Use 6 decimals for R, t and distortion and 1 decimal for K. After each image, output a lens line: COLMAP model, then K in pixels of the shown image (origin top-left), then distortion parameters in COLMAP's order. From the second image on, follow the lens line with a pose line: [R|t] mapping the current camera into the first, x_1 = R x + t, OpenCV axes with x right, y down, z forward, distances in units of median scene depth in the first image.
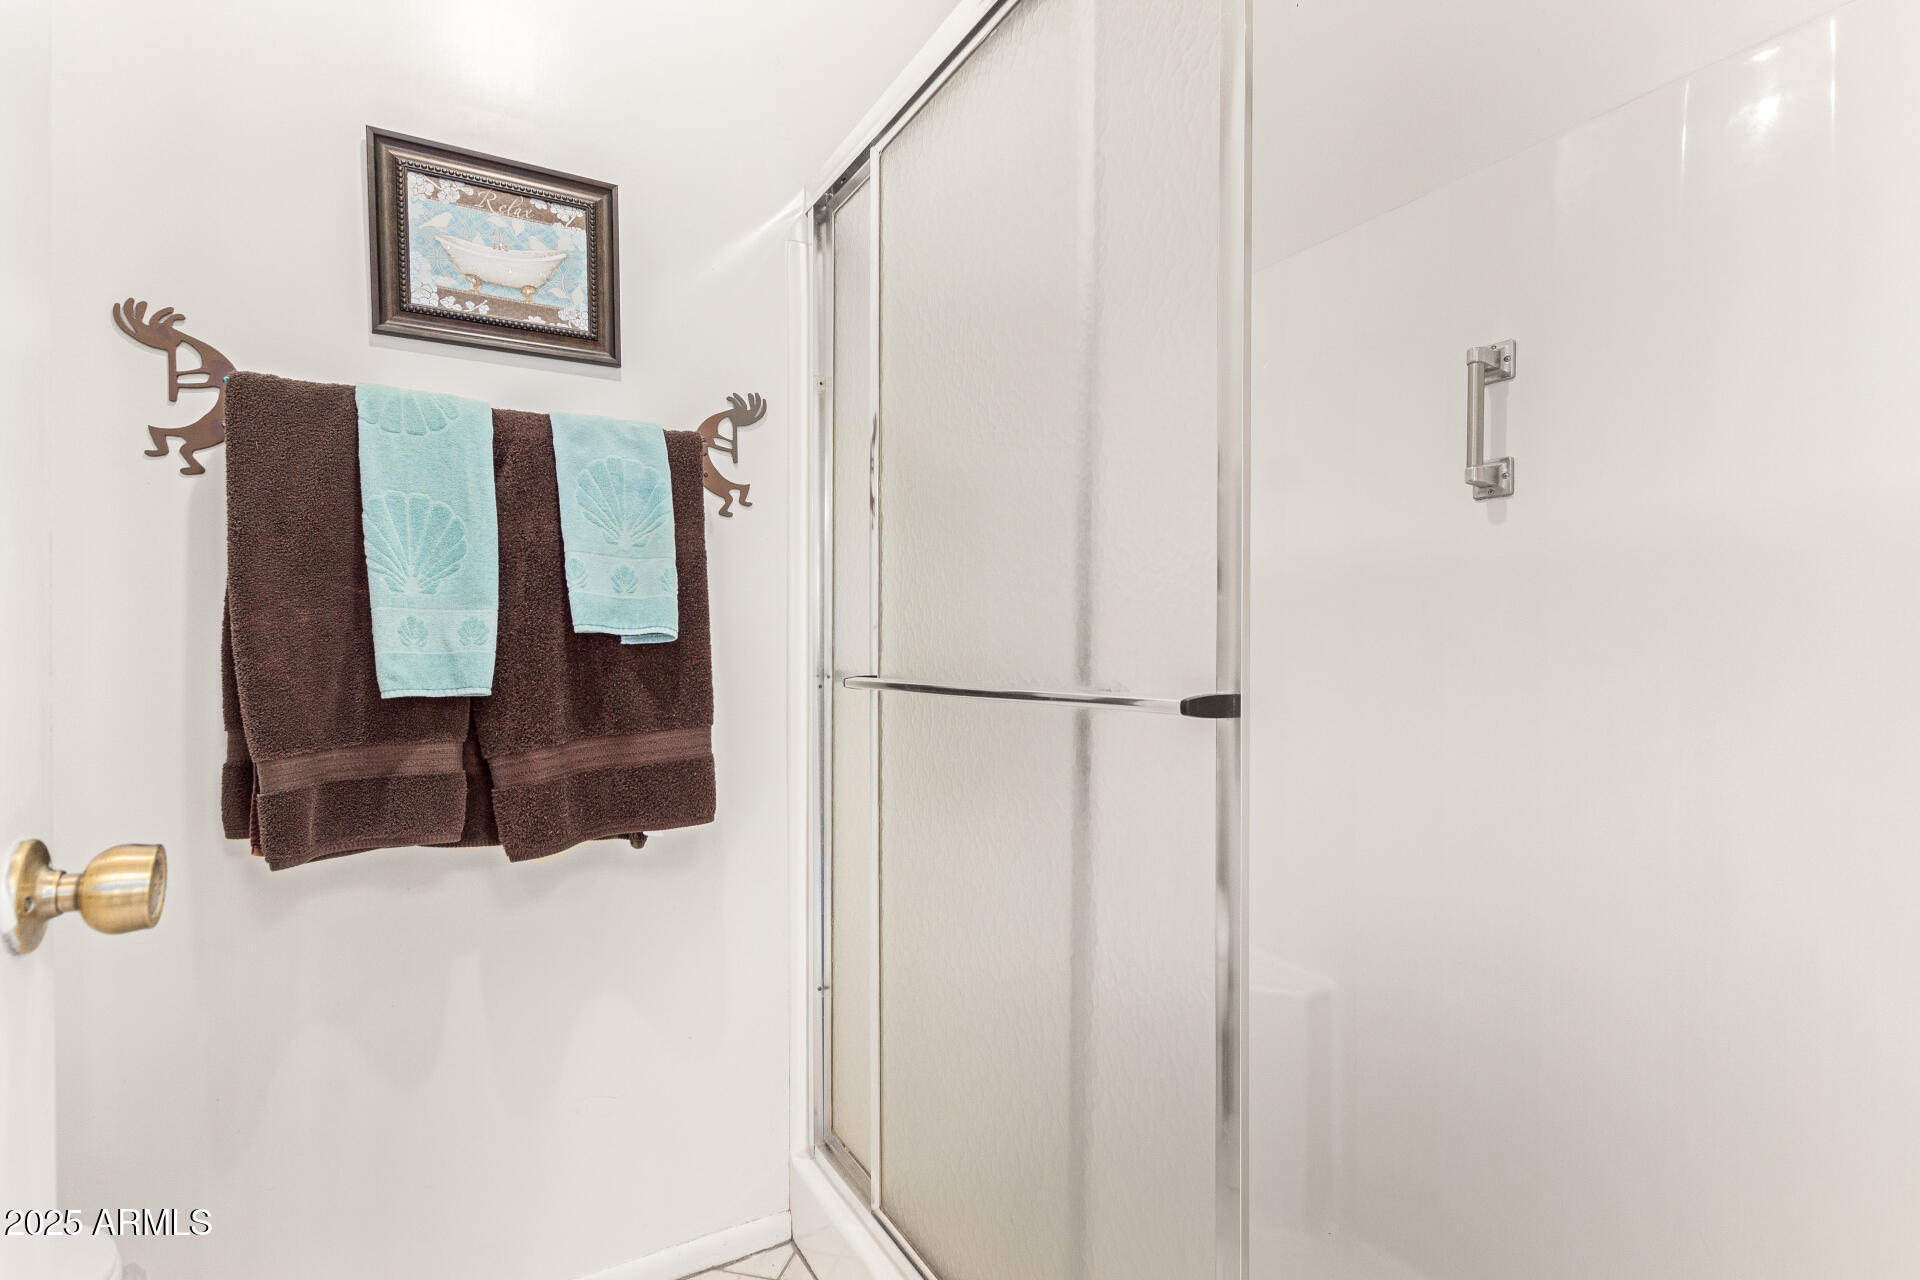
lens RADIAL K [[898.2, 0, 967.4], [0, 898.2, 650.2], [0, 0, 1]] dist [0.017203, -0.001949]
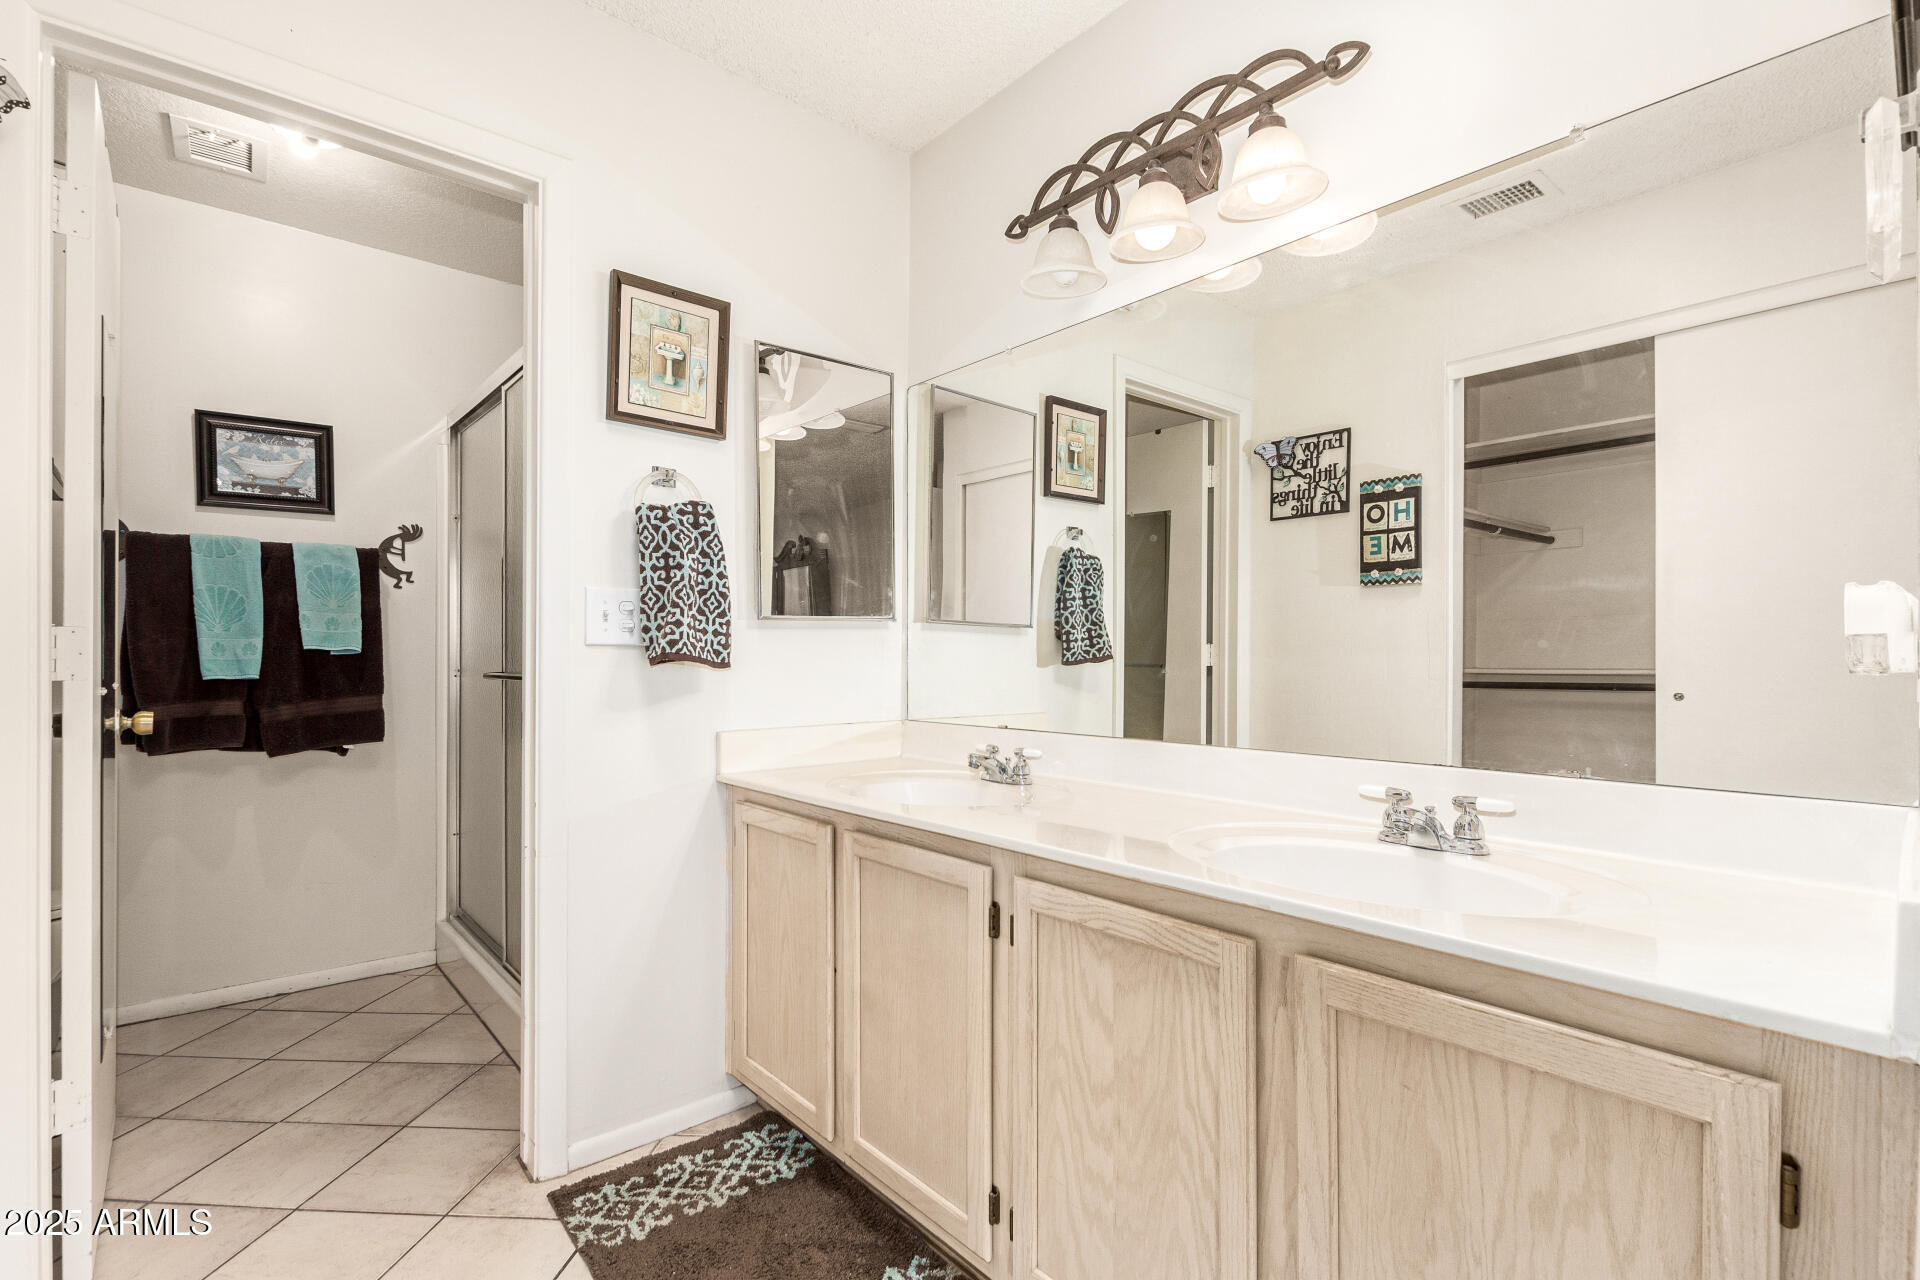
lens RADIAL K [[898.2, 0, 963.0], [0, 898.2, 649.5], [0, 0, 1]] dist [0.017203, -0.001949]
pose [[0.987738, -0.001569, 0.156113, 0.729753], [0.003173, 0.999945, -0.010025, 0.007133], [-0.156089, 0.010397, 0.987688, -1.287165]]
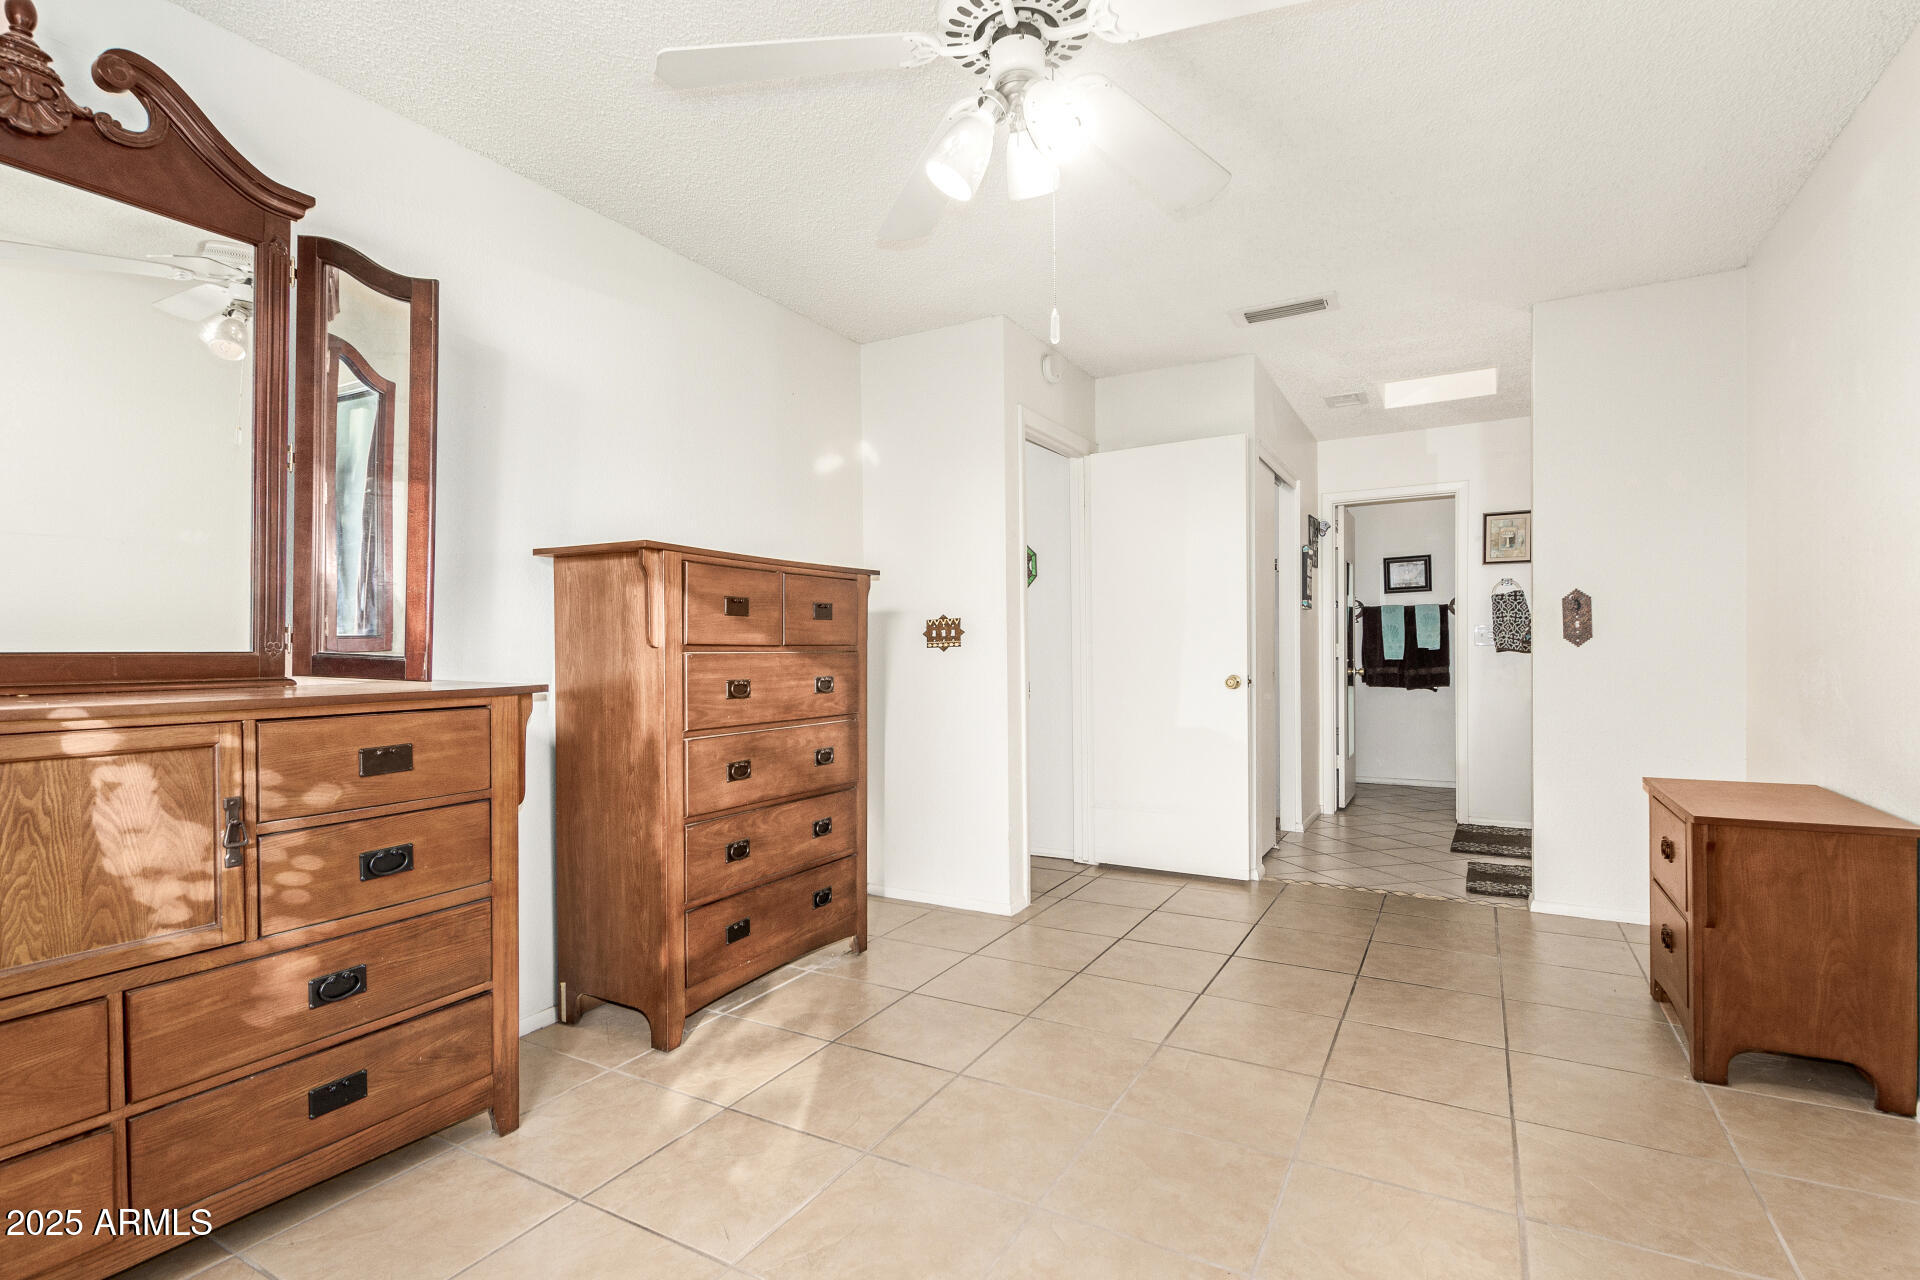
lens RADIAL K [[898.2, 0, 970.5], [0, 898.2, 651.1], [0, 0, 1]] dist [0.017203, -0.001949]
pose [[0.493141, -0.007506, -0.869917, 2.766090], [0.001064, 0.999967, -0.008025, 0.038876], [0.869949, 0.003032, 0.493133, -3.752662]]
